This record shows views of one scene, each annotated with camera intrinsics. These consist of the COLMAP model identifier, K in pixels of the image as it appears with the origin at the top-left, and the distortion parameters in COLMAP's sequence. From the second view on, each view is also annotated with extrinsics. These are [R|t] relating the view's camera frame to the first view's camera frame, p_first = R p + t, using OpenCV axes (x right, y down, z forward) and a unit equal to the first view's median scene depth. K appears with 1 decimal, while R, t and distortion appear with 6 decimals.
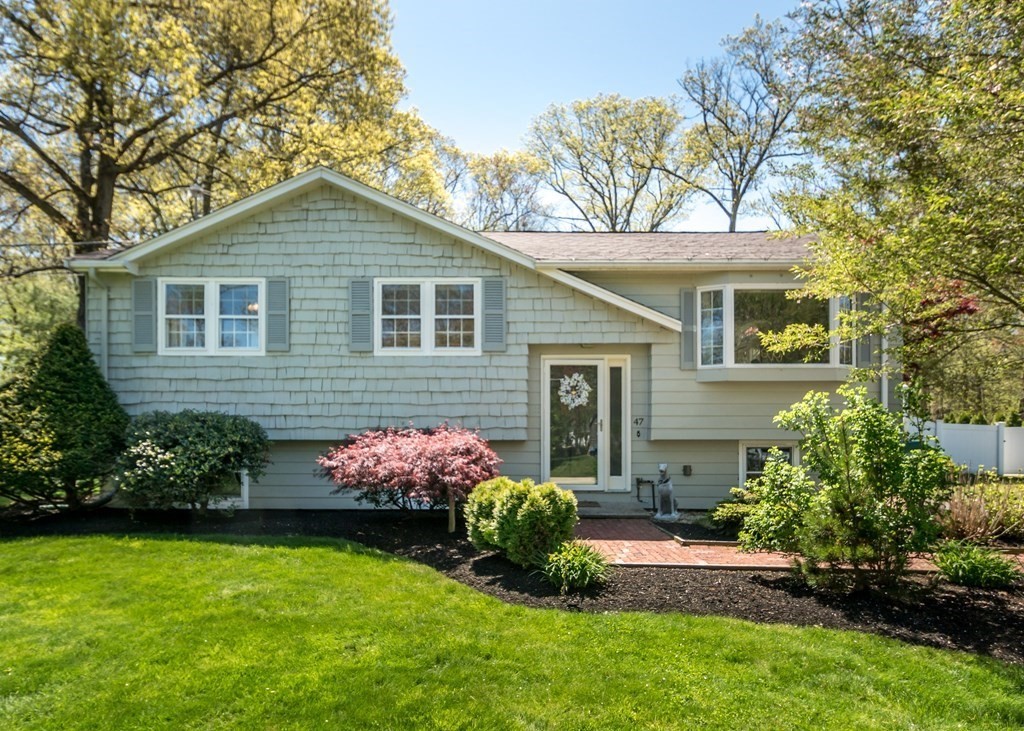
lens RADIAL K [[525.0, 0, 510.7], [0, 525.0, 417.9], [0, 0, 1]] dist [-0.001878, 0.002649]
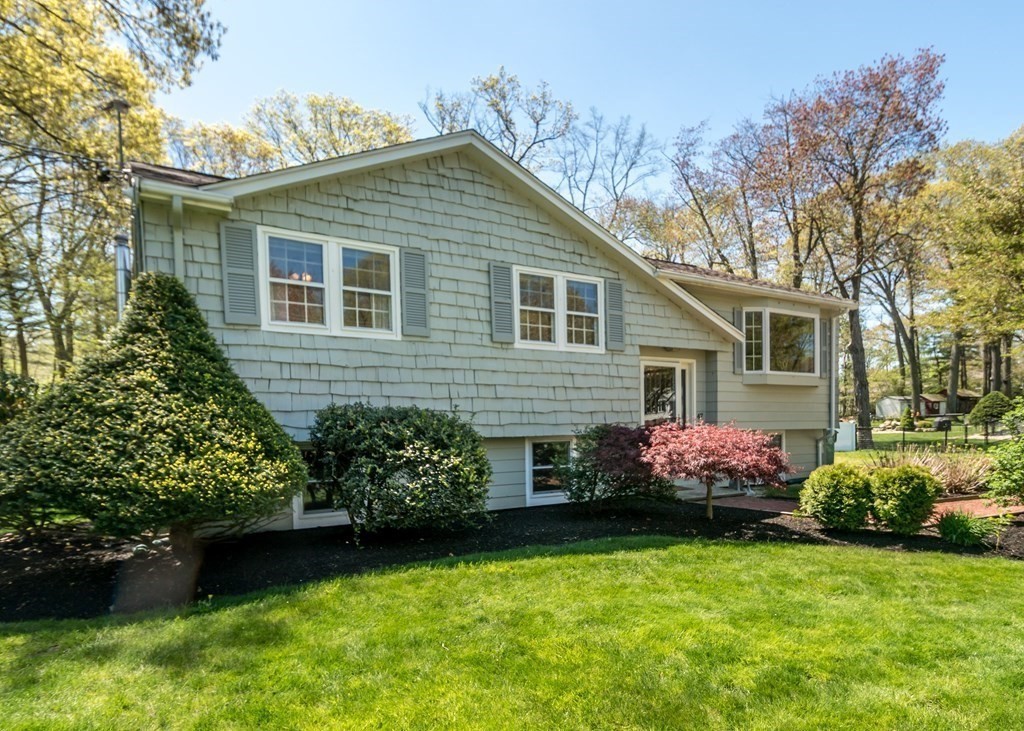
lens RADIAL K [[498.5, 0, 455.3], [0, 498.5, 422.4], [0, 0, 1]] dist [0.006301, -0.002806]
pose [[0.896269, -0.008609, 0.443427, -0.753498], [-0.002481, 0.999699, 0.024423, -0.005458], [-0.443503, -0.022990, 0.895978, 0.237859]]
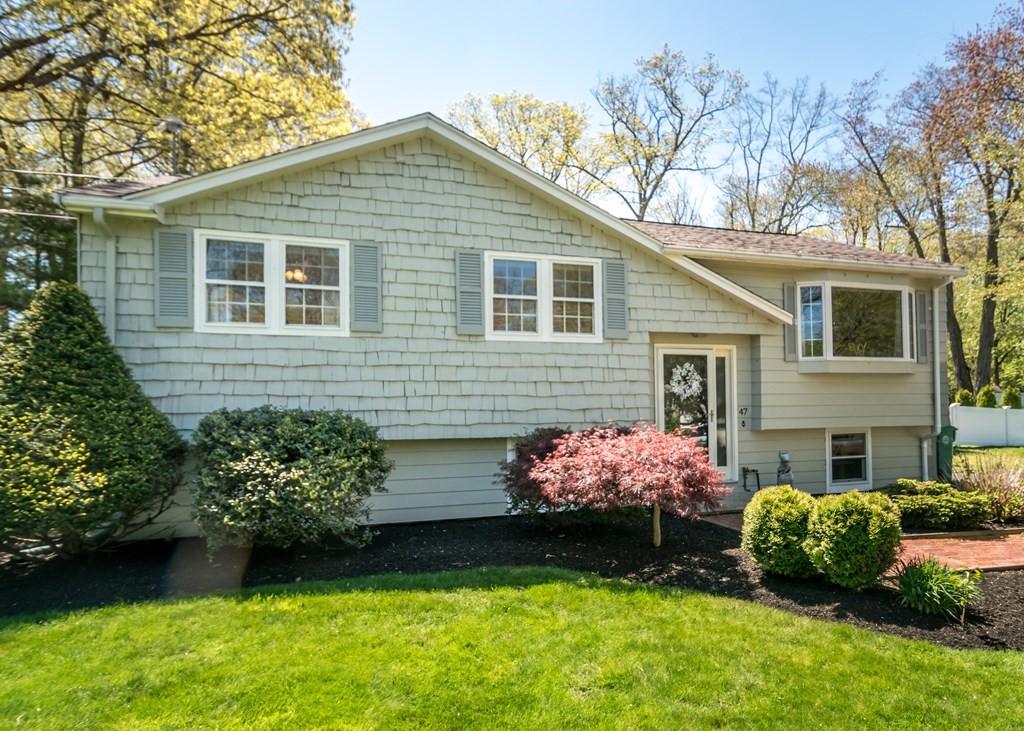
lens RADIAL K [[498.5, 0, 530.5], [0, 498.5, 386.3], [0, 0, 1]] dist [0.006301, -0.002806]
pose [[0.962426, -0.000982, 0.271543, -0.412698], [0.005717, 0.999845, -0.016647, -0.027835], [-0.271484, 0.017574, 0.962282, 0.188255]]
